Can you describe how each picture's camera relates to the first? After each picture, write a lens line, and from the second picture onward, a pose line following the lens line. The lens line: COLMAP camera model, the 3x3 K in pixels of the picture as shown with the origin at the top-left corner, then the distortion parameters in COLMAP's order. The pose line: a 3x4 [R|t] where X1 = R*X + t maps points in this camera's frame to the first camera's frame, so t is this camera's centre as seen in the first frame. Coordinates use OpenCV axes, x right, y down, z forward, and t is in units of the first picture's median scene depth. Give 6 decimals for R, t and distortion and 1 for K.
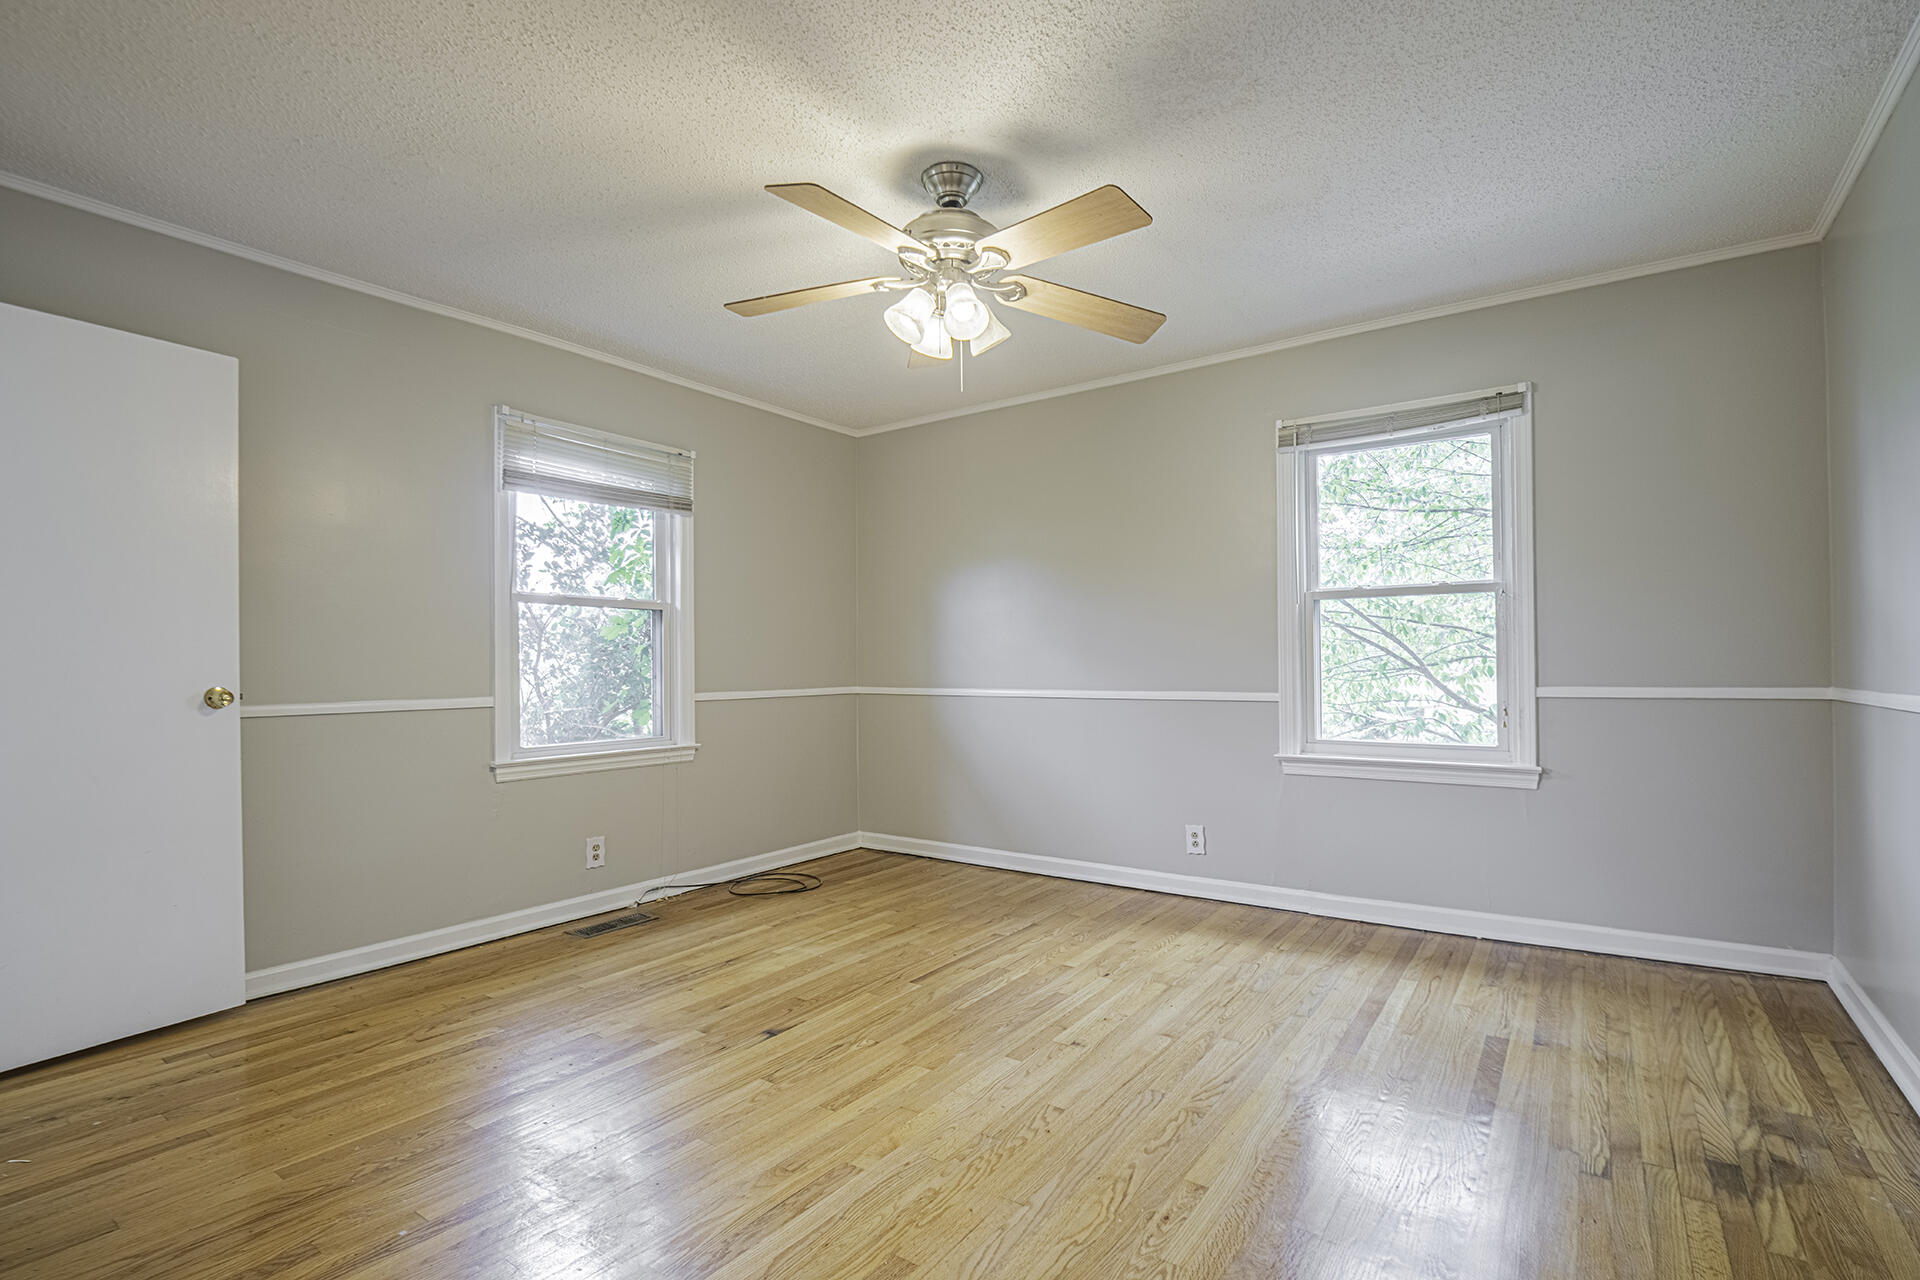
lens RADIAL K [[912.1, 0, 985.9], [0, 912.1, 657.6], [0, 0, 1]] dist [-0.007669, -0.005807]
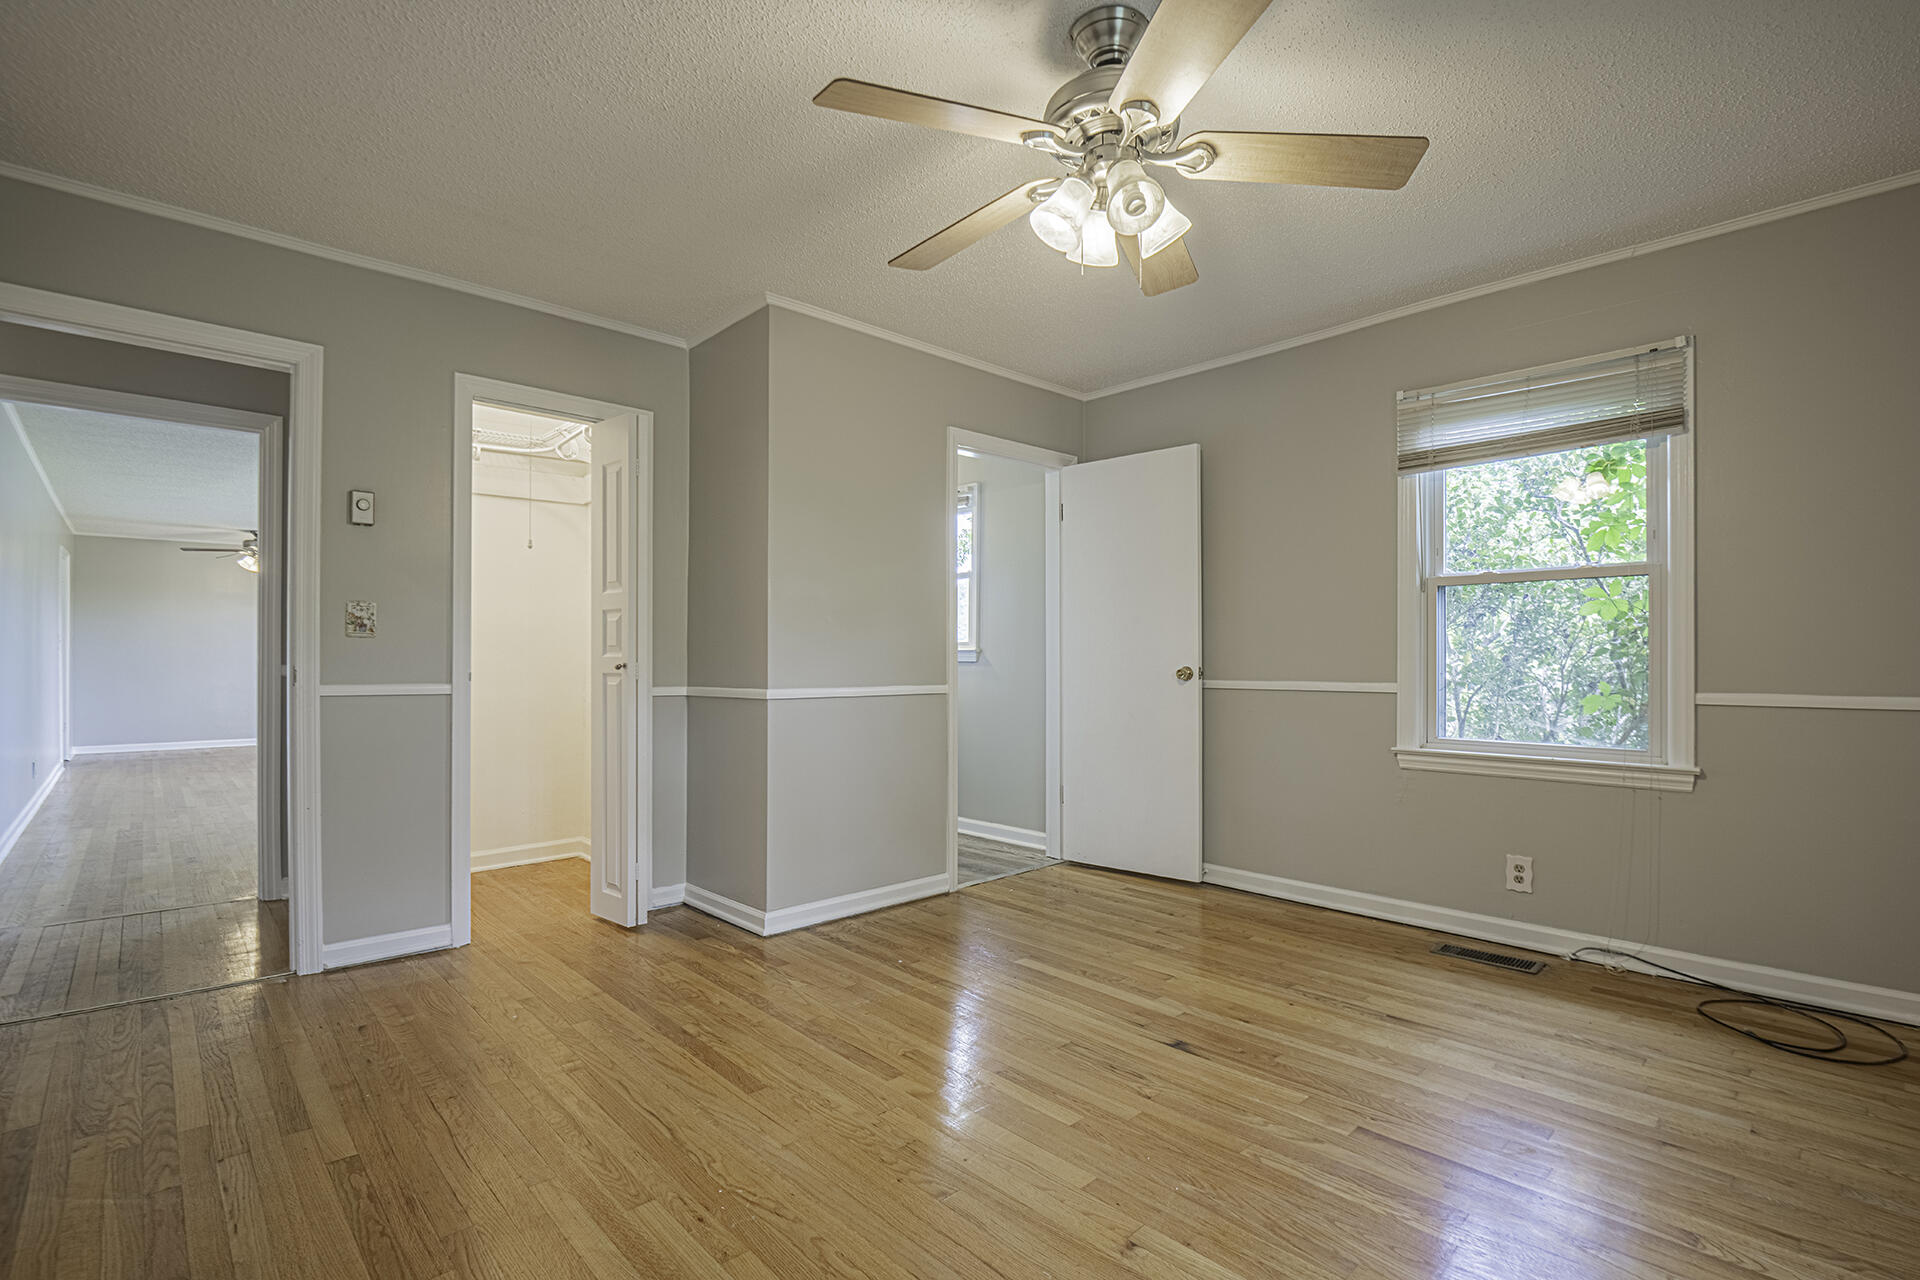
lens RADIAL K [[912.1, 0, 977.9], [0, 912.1, 657.3], [0, 0, 1]] dist [-0.007669, -0.005807]
pose [[-0.222691, 0.008496, -0.974852, 0.541929], [0.010801, 0.999922, 0.006247, 0.003335], [0.974829, -0.009138, -0.222766, 0.758663]]
